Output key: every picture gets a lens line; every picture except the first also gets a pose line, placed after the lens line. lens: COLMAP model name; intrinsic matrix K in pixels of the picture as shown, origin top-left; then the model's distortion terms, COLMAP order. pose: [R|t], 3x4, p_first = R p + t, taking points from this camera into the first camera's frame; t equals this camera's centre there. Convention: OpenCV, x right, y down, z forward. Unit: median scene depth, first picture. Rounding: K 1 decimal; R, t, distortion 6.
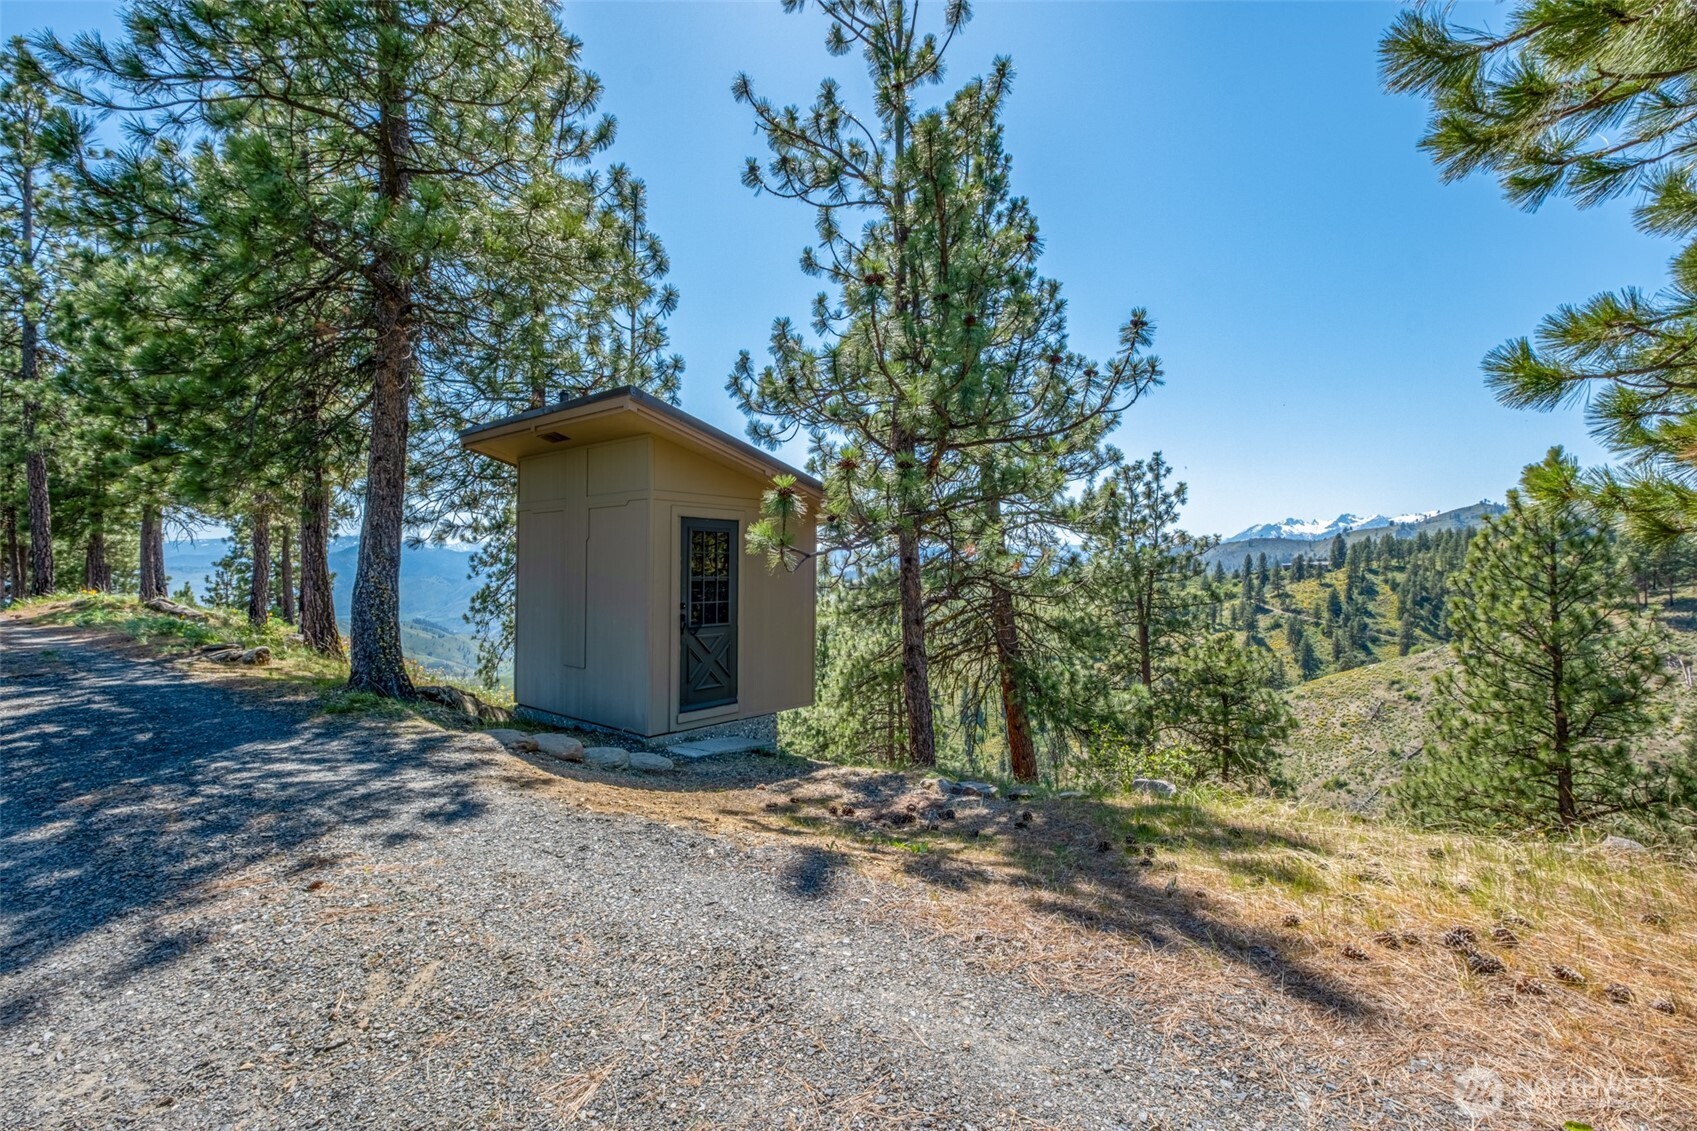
lens RADIAL K [[743.6, 0, 850.2], [0, 743.6, 560.7], [0, 0, 1]] dist [-0.002434, -0.000243]
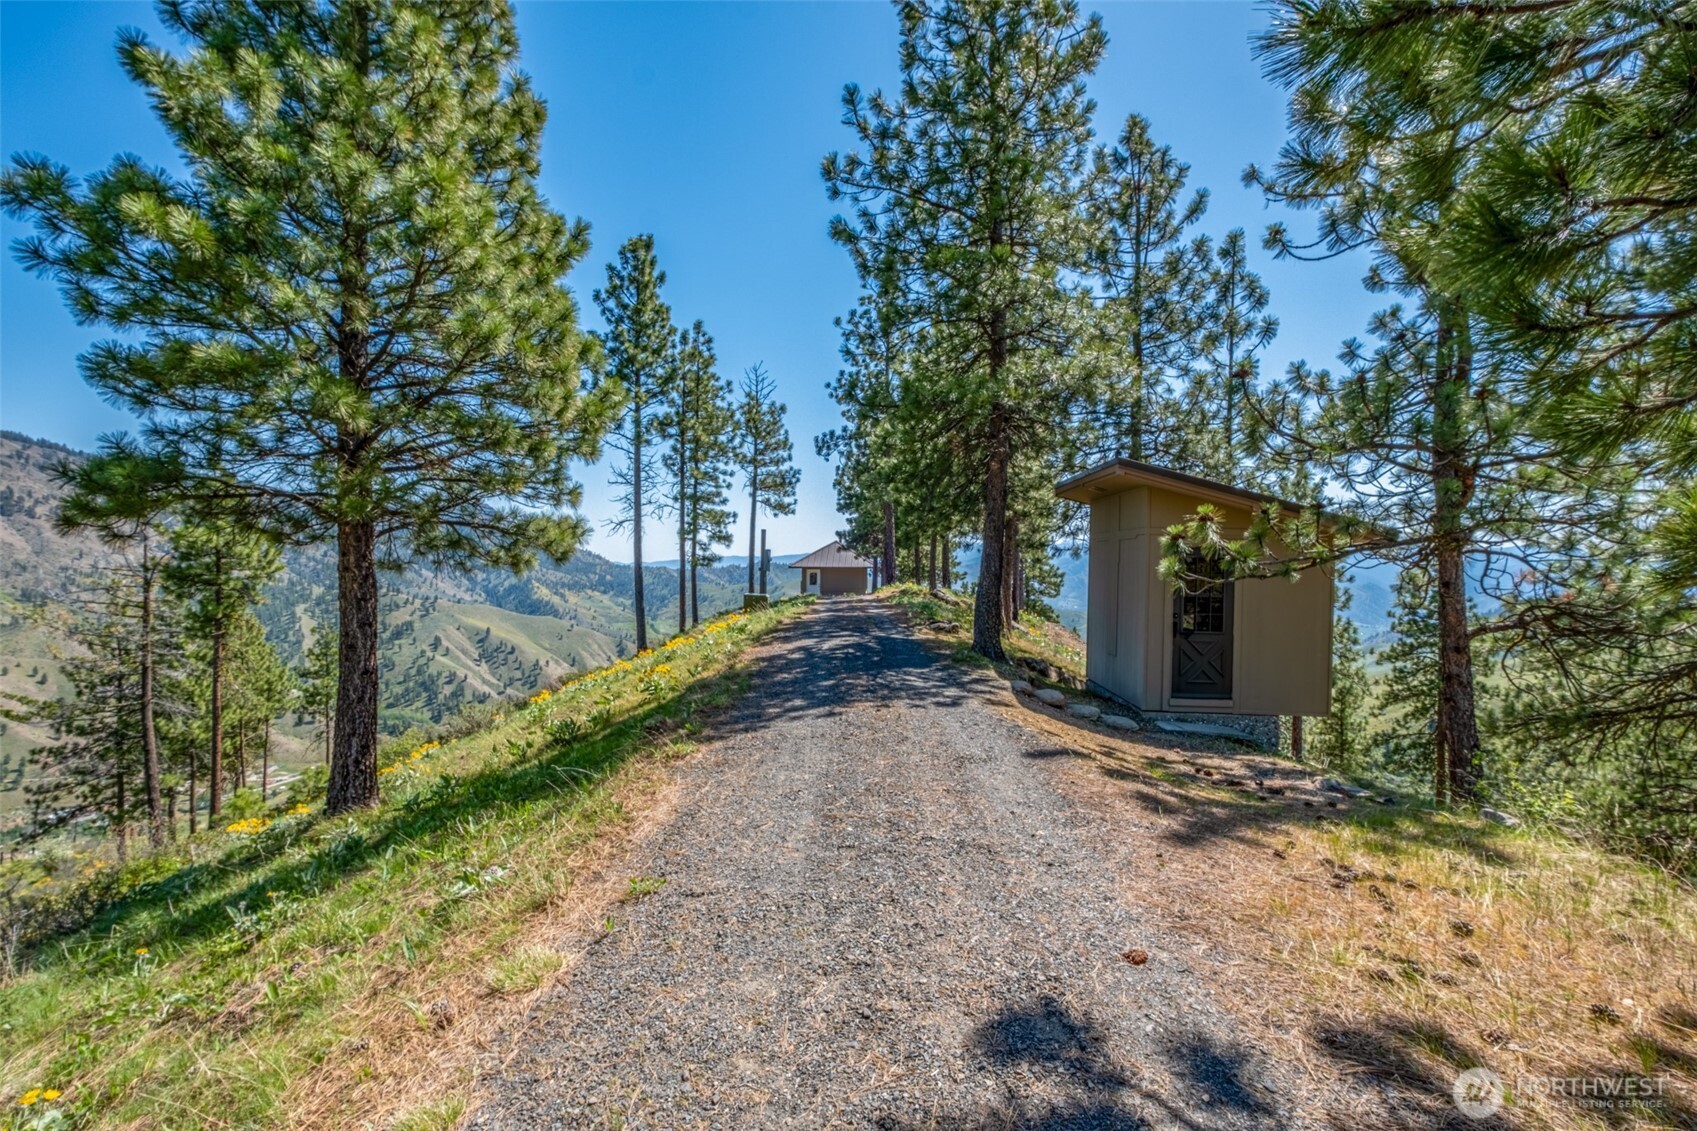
lens RADIAL K [[743.6, 0, 850.2], [0, 743.6, 560.7], [0, 0, 1]] dist [-0.002434, -0.000243]
pose [[0.609563, 0.009720, -0.792678, 0.403279], [-0.009103, 0.999945, 0.005261, -0.032285], [0.792685, 0.004009, 0.609618, -0.211500]]
